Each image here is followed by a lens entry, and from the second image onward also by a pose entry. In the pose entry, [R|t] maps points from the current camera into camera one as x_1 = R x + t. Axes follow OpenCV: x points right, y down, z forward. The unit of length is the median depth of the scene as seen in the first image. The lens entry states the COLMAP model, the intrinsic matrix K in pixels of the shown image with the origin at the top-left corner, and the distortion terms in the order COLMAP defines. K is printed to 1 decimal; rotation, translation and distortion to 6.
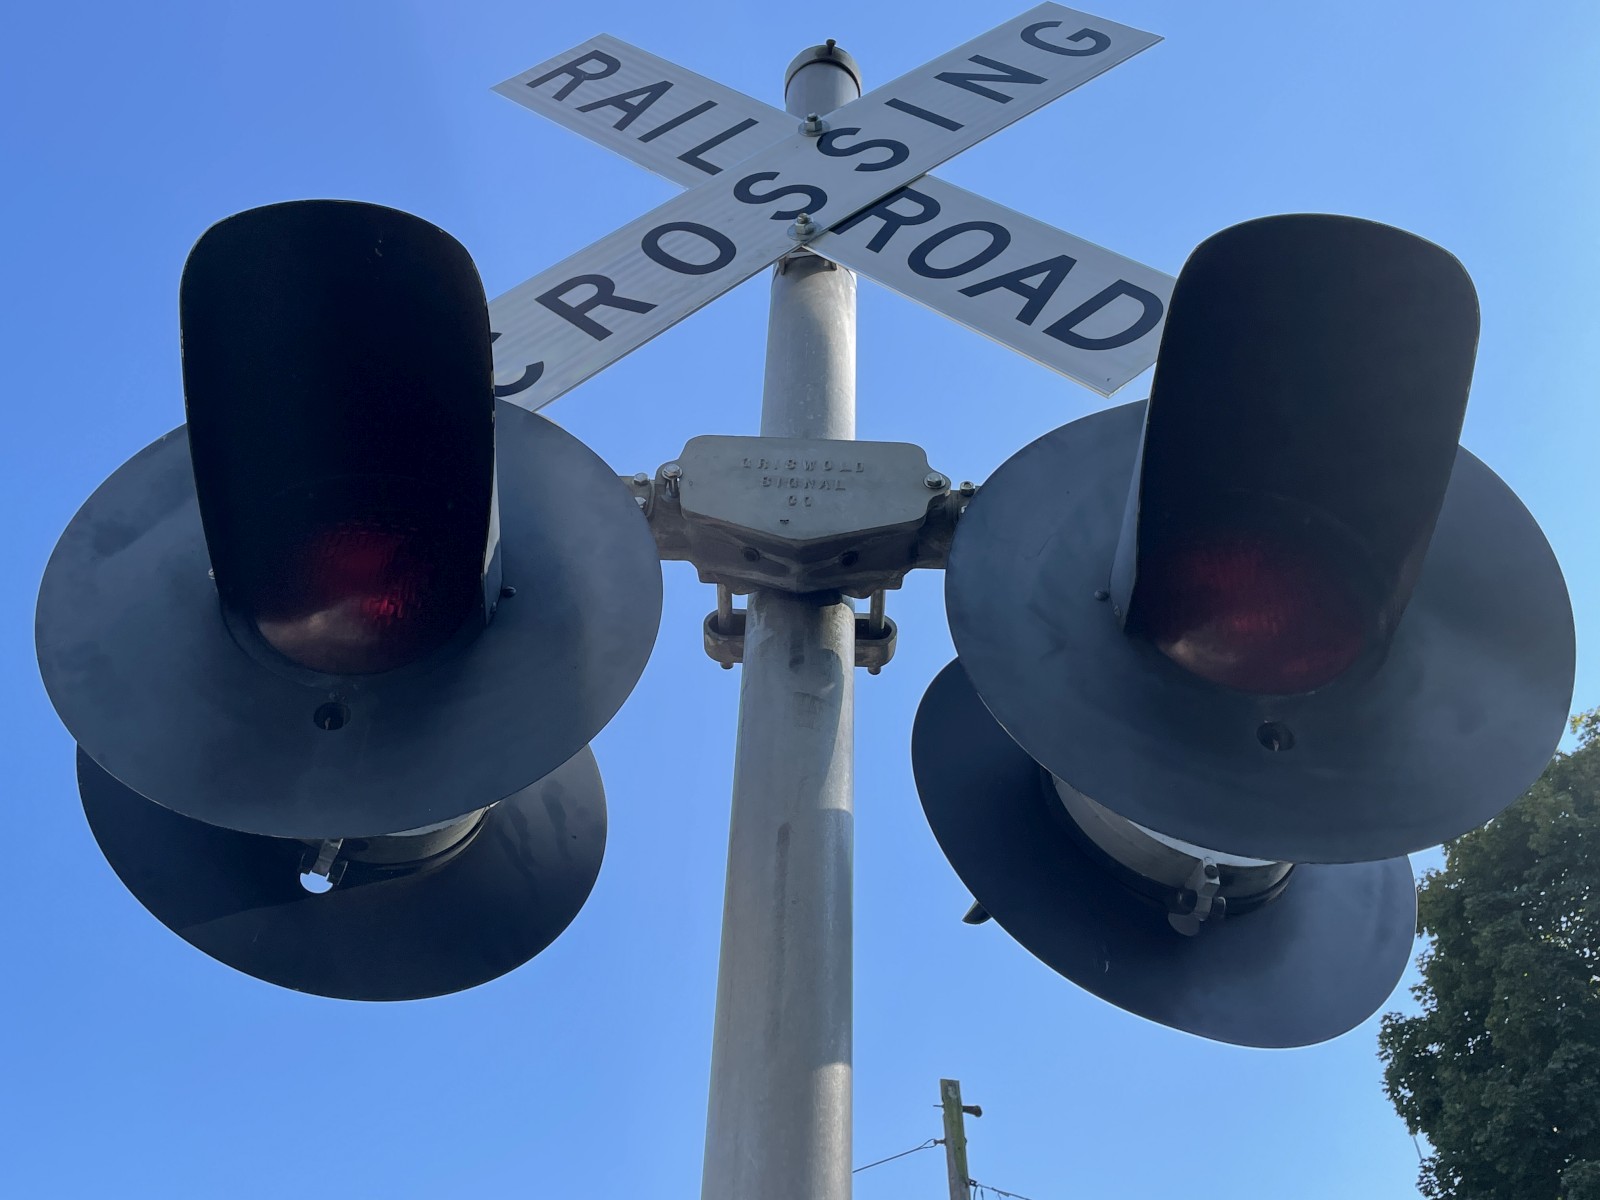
lens RADIAL K [[1529.3, 0, 800.0], [0, 1529.3, 600.0], [0, 0, 1]] dist [0.076660, 0.000588]
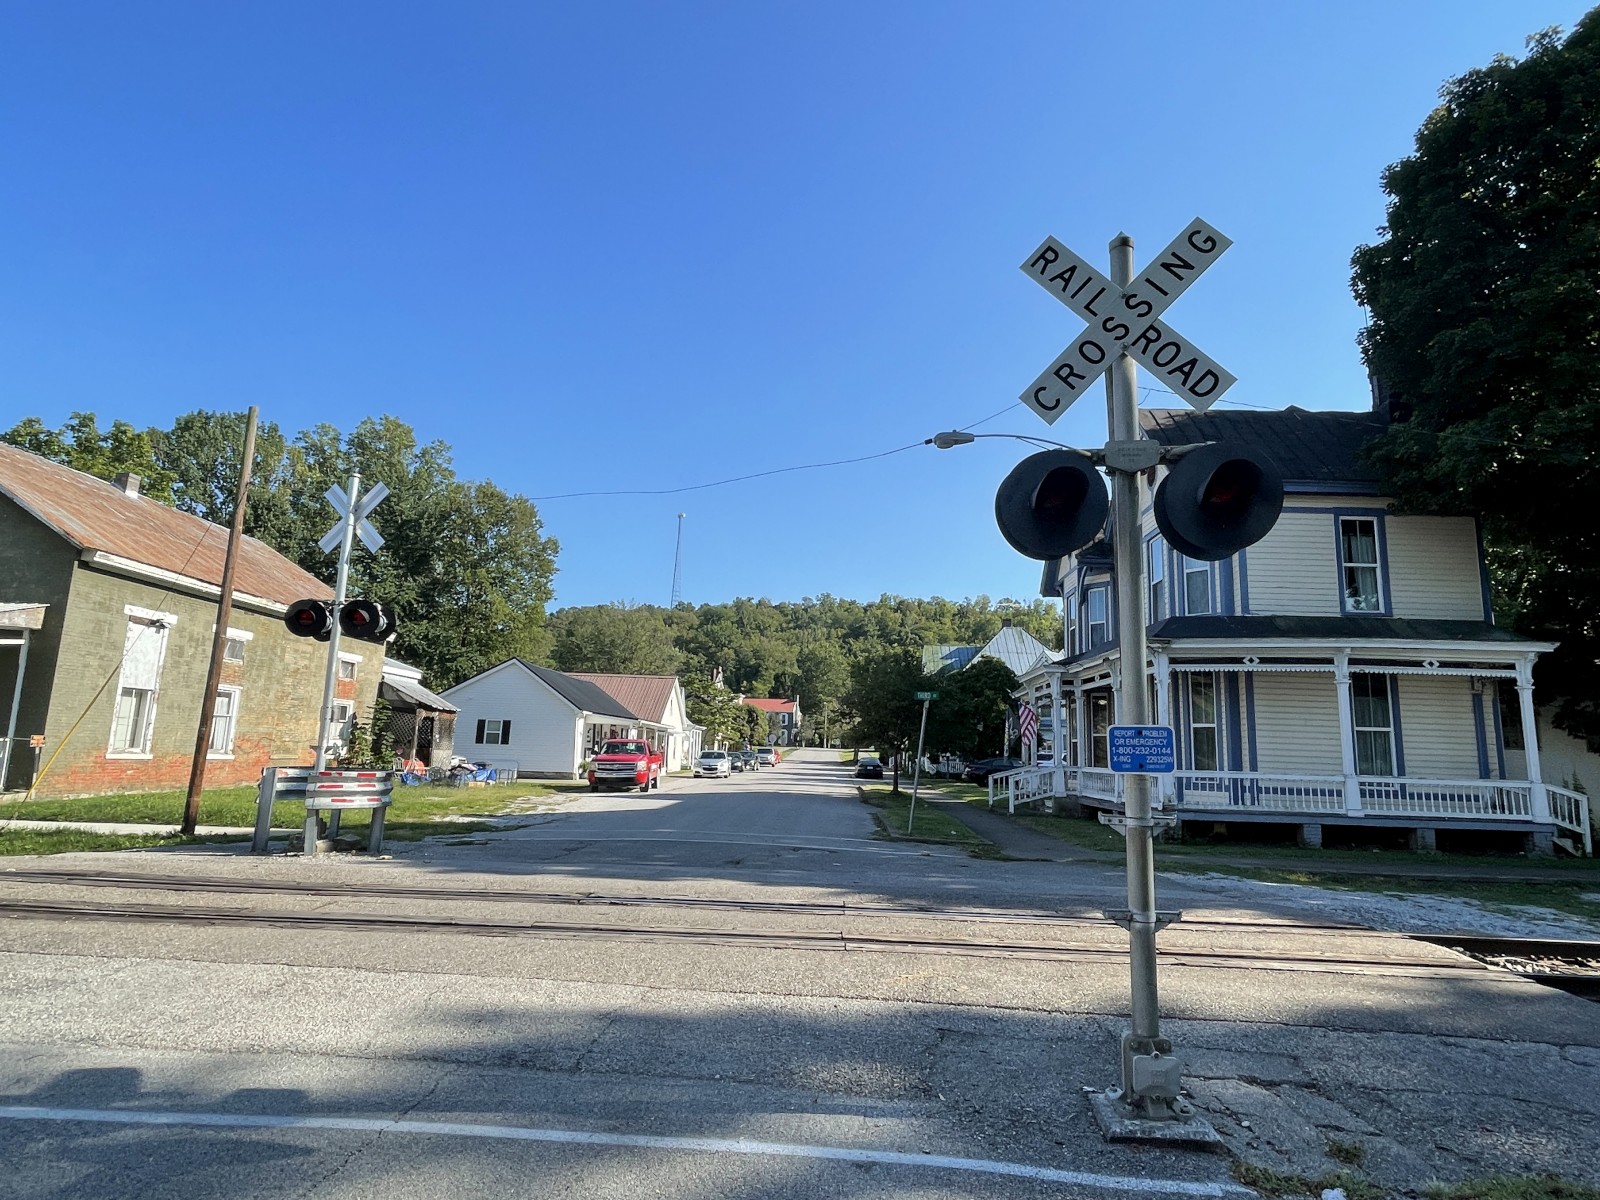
lens RADIAL K [[911.3, 0, 810.6], [0, 911.3, 602.2], [0, 0, 1]] dist [-0.003402, -0.000359]
pose [[0.978329, -0.038506, -0.203444, -0.299753], [0.154328, 0.790659, 0.592488, -1.112184], [0.138040, -0.611045, 0.779467, -1.172157]]
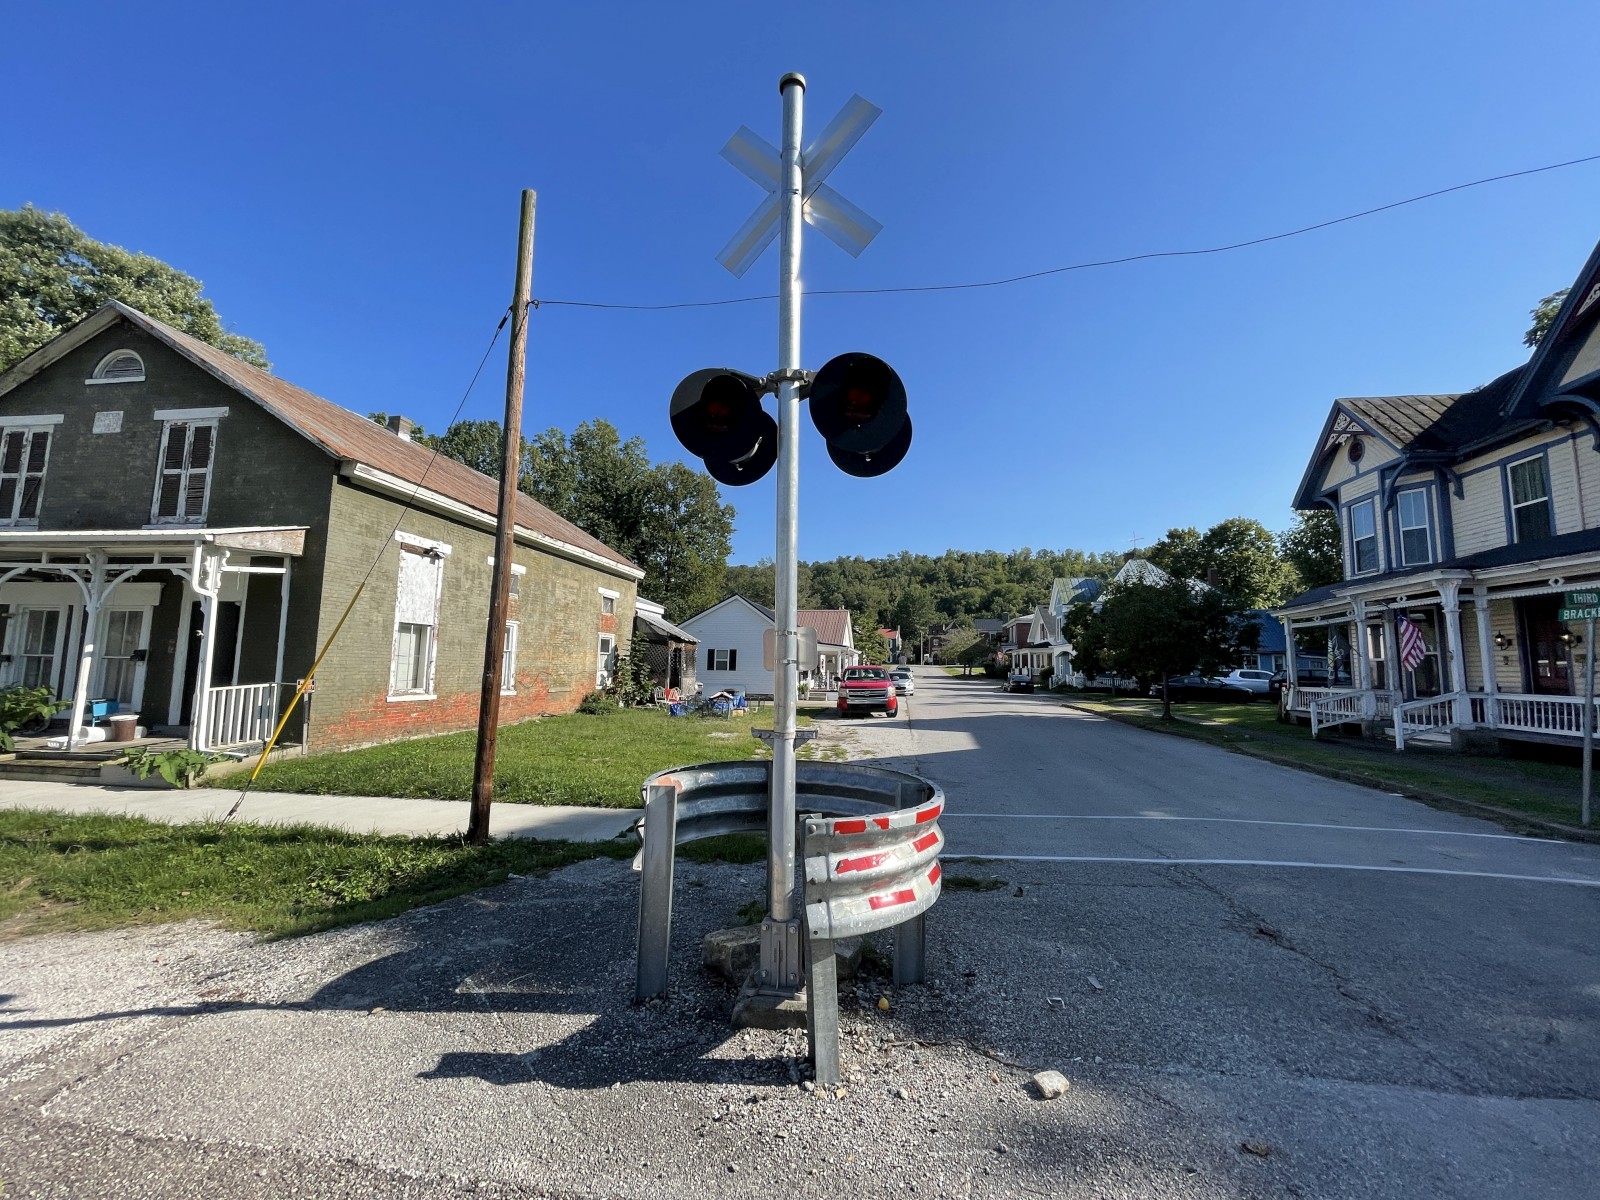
lens RADIAL K [[639.7, 0, 800.4], [0, 639.7, 603.7], [0, 0, 1]] dist [-0.007665, -0.000040]
pose [[0.945393, -0.052208, -0.321723, -3.869671], [0.251313, 0.745304, 0.617546, 1.272642], [0.207541, -0.664677, 0.717726, 1.346344]]
